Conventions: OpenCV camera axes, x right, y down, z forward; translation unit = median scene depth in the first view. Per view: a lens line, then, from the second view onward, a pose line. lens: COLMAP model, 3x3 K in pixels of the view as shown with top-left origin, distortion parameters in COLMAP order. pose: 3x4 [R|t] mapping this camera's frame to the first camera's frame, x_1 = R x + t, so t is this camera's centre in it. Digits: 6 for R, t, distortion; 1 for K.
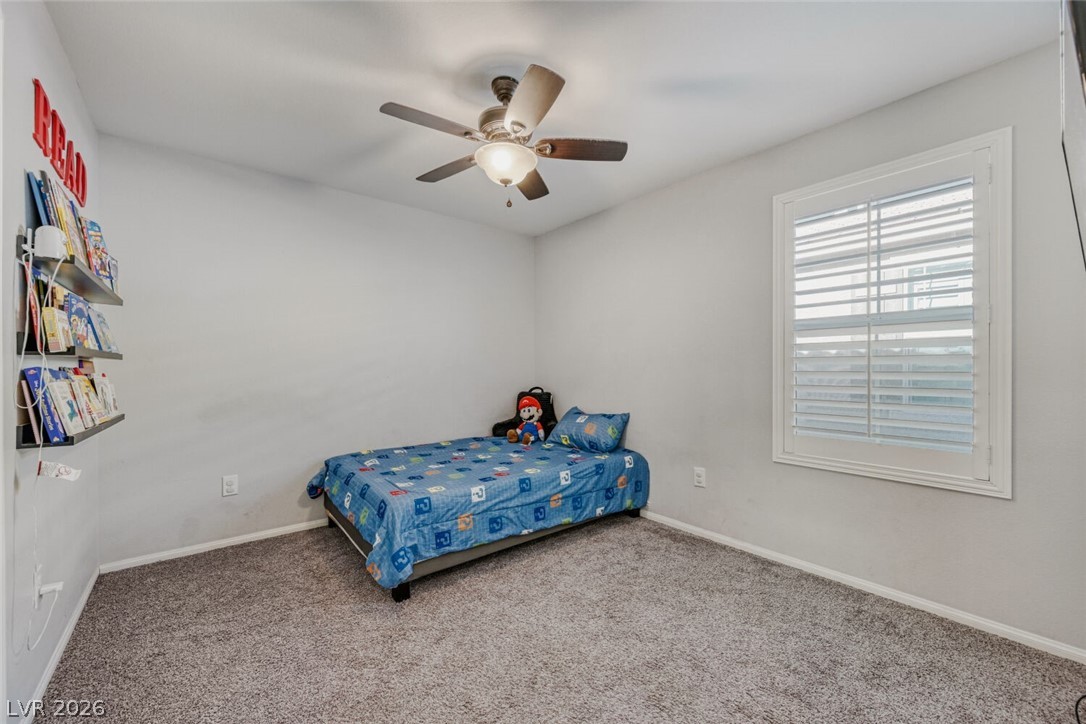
lens RADIAL K [[426.0, 0, 544.7], [0, 426.0, 364.4], [0, 0, 1]] dist [0.000080, -0.000148]
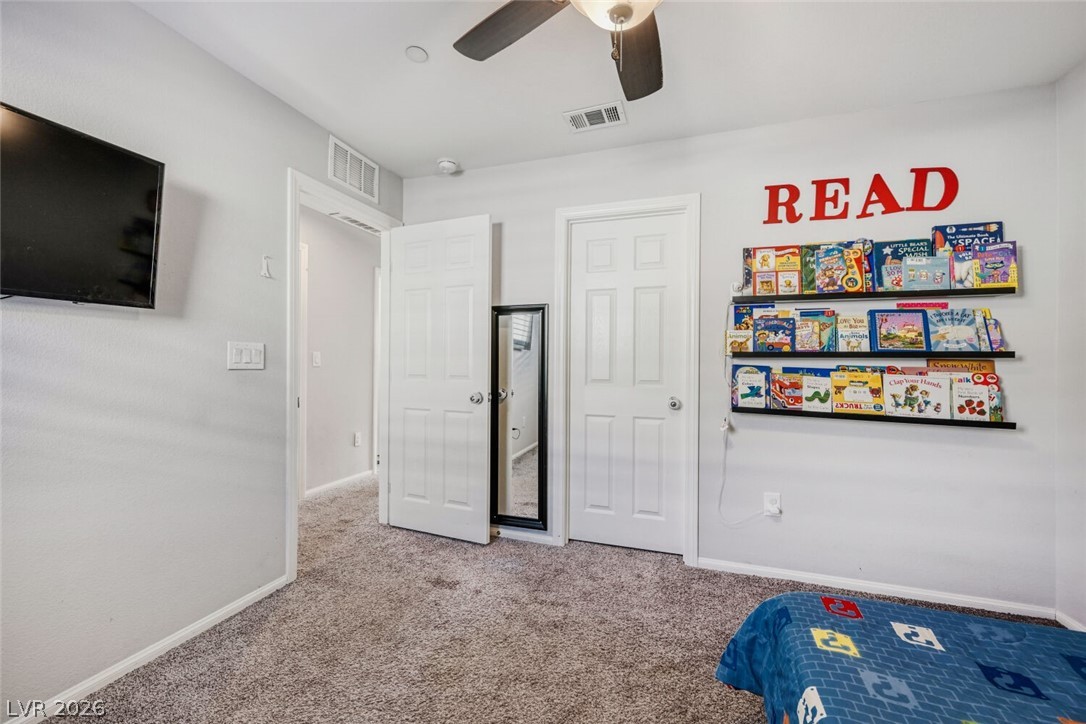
lens RADIAL K [[426.0, 0, 544.7], [0, 426.0, 364.4], [0, 0, 1]] dist [0.000080, -0.000148]
pose [[-0.843689, -0.009322, -0.536751, 0.219775], [-0.006312, 0.999952, -0.007446, 0.011586], [0.536795, -0.002894, -0.843708, 1.116169]]
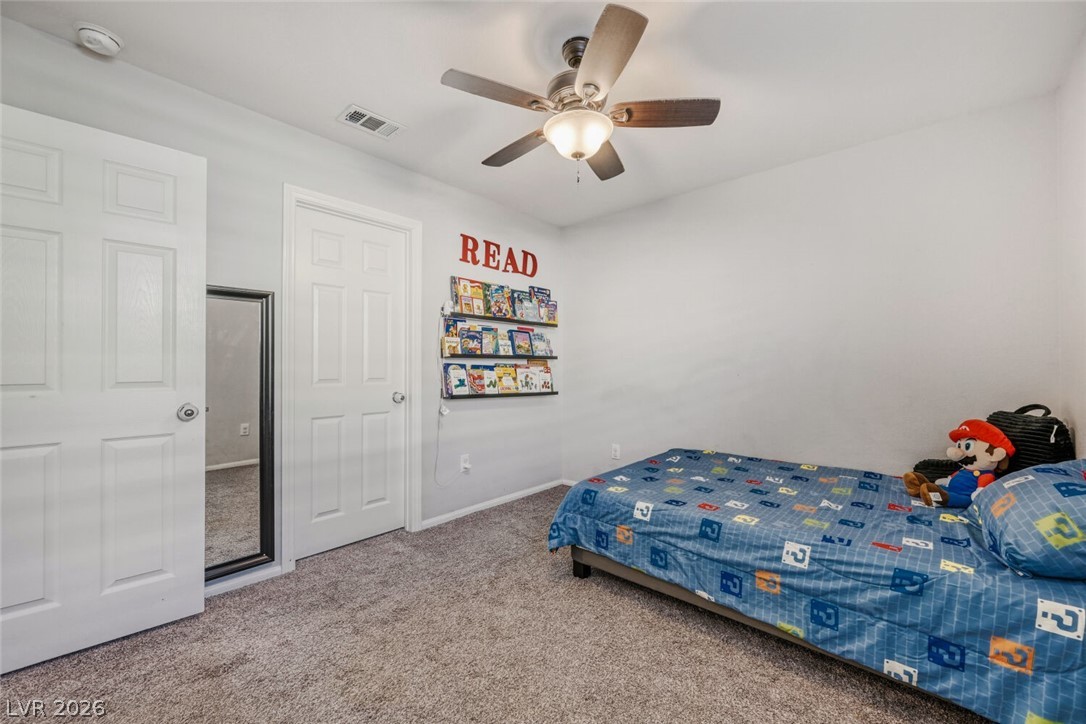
lens RADIAL K [[426.0, 0, 544.7], [0, 426.0, 364.4], [0, 0, 1]] dist [0.000080, -0.000148]
pose [[0.151439, -0.002149, -0.988464, 0.624135], [0.005617, 0.999983, -0.001313, 0.008946], [0.988451, -0.005353, 0.151449, 0.640006]]
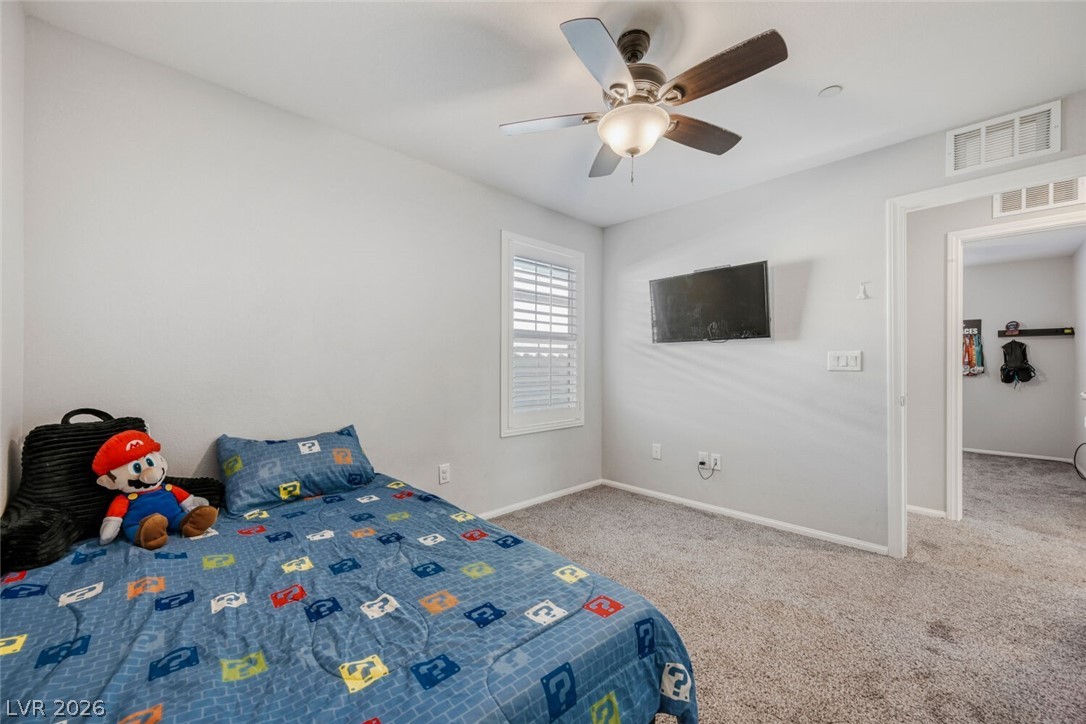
lens RADIAL K [[423.7, 0, 543.0], [0, 423.7, 362.0], [0, 0, 1]] dist [0.000008, -0.000068]
pose [[-0.078476, 0.009647, 0.996869, -0.757805], [-0.009335, 0.999902, -0.010411, 0.014278], [-0.996872, -0.010123, -0.078379, 0.999948]]
